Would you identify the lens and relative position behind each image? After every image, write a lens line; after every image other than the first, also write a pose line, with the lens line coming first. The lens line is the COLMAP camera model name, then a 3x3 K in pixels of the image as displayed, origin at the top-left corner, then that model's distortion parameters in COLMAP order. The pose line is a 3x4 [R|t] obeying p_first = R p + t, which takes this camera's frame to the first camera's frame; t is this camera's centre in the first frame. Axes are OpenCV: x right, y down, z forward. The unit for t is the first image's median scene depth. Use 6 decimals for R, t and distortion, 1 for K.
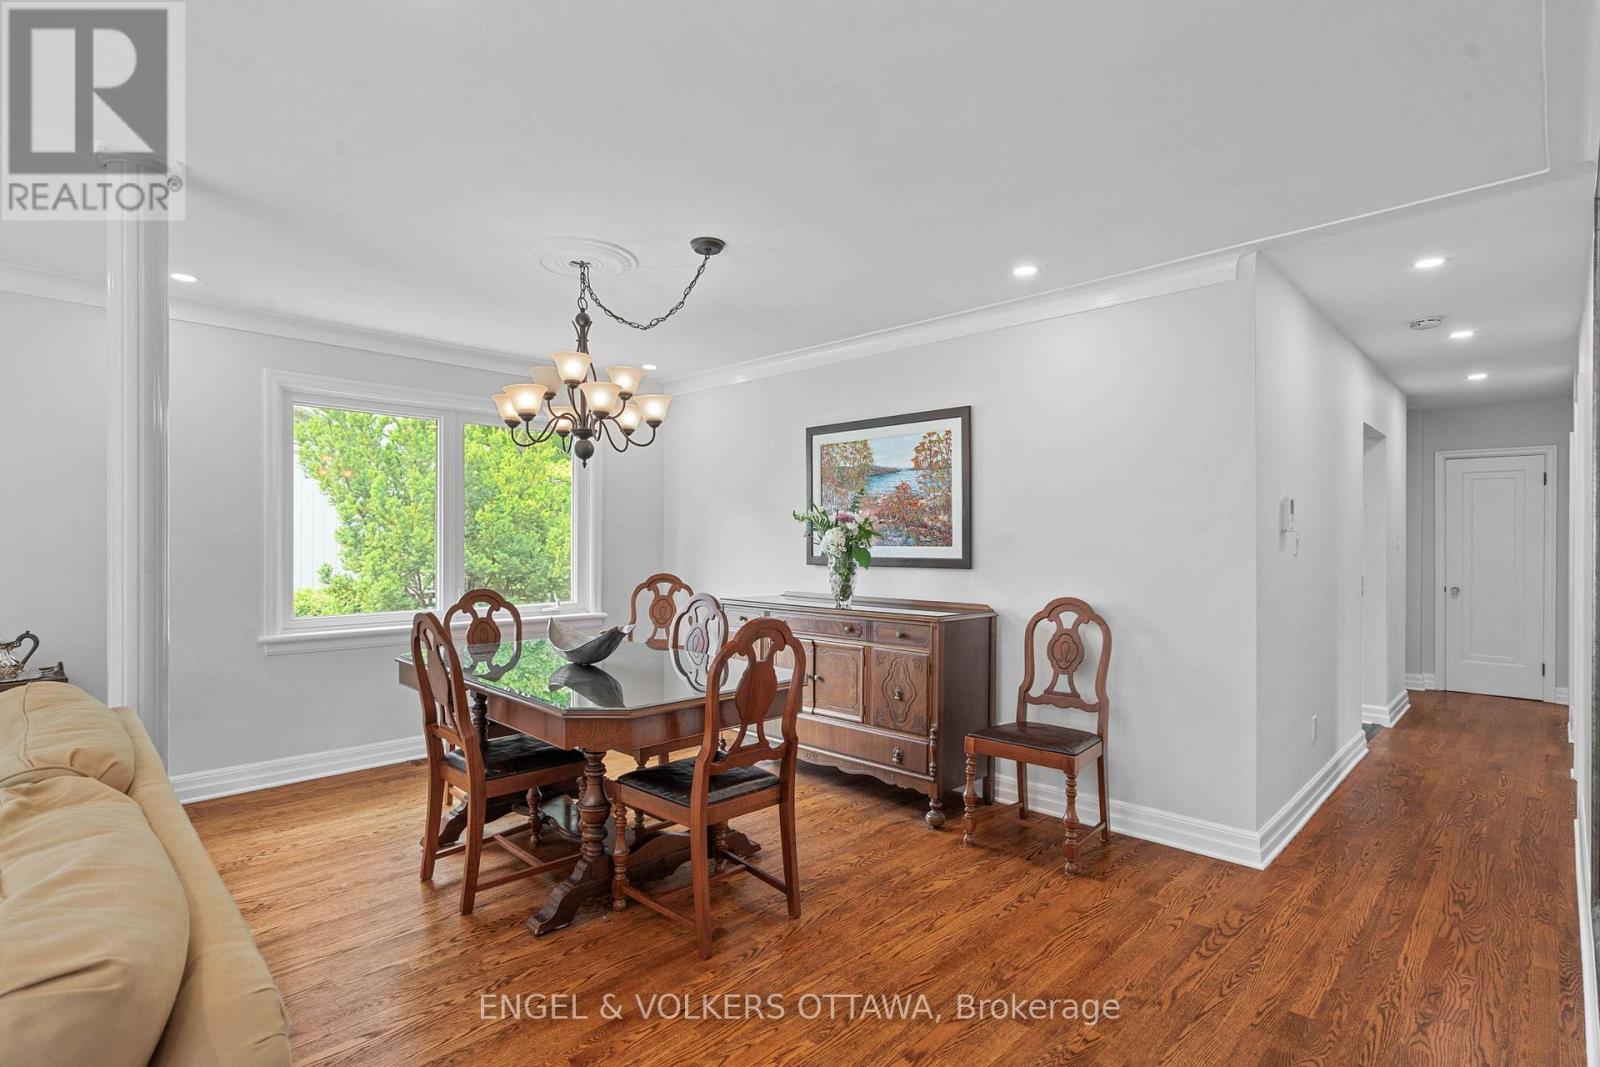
lens RADIAL K [[776.5, 0, 794.3], [0, 776.5, 535.8], [0, 0, 1]] dist [-0.000070, 0.003456]
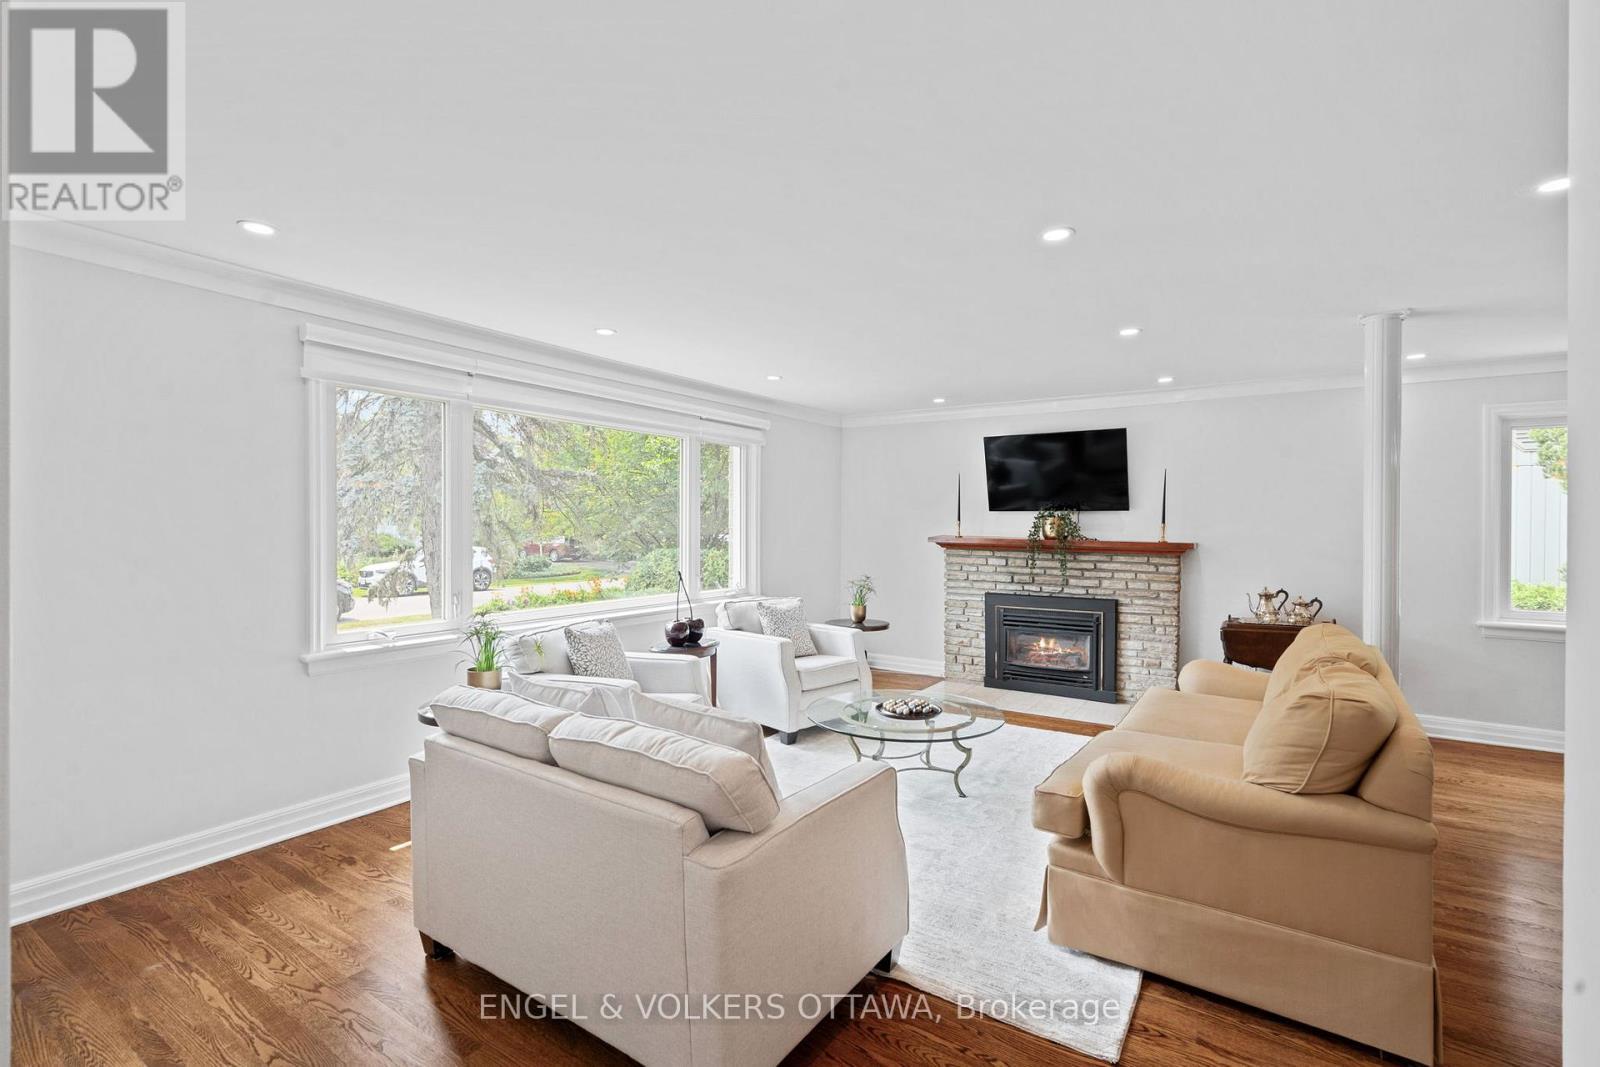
lens RADIAL K [[718.7, 0, 795.3], [0, 718.7, 530.7], [0, 0, 1]] dist [-0.001657, 0.000126]
pose [[0.180212, 0.006022, -0.983609, 0.268469], [0.000263, 0.999981, 0.006171, -0.024537], [0.983628, -0.001371, 0.180207, -0.309568]]
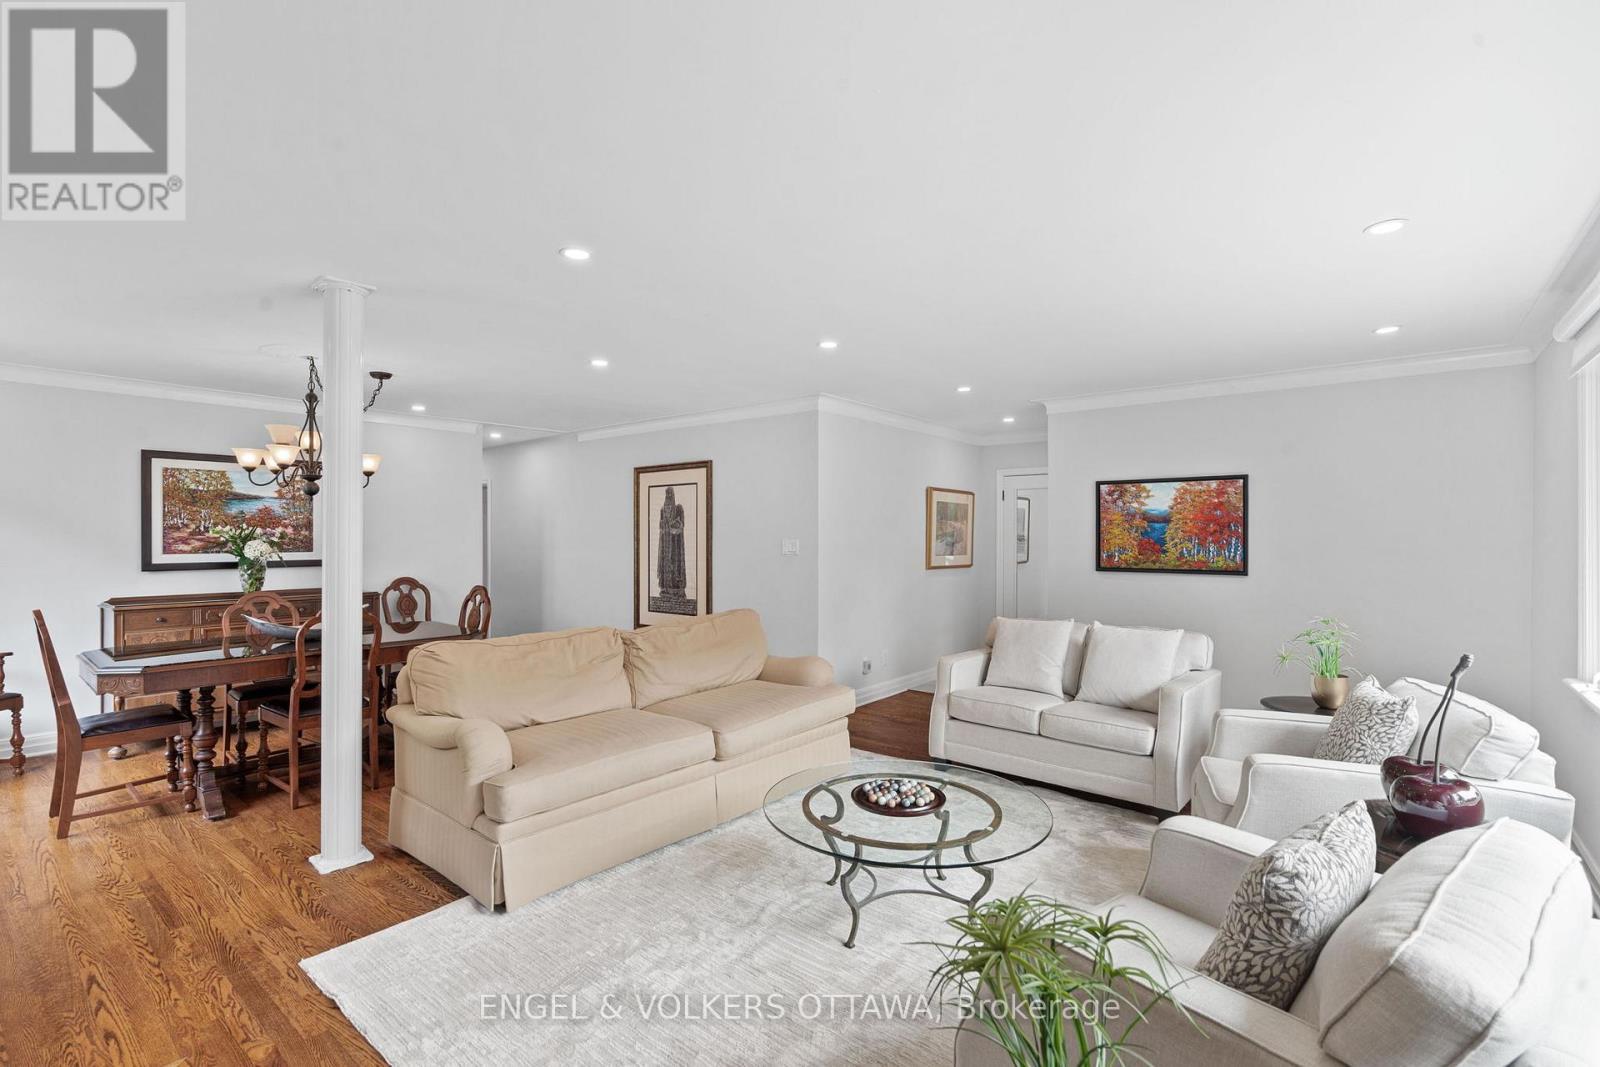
lens RADIAL K [[721.8, 0, 800.0], [0, 721.8, 535.6], [0, 0, 1]] dist [-0.000232, -0.000022]
pose [[-0.093142, 0.000064, 0.995653, -1.392759], [-0.005627, 0.999984, -0.000591, -0.024616], [-0.995637, -0.005658, -0.093140, 0.191402]]
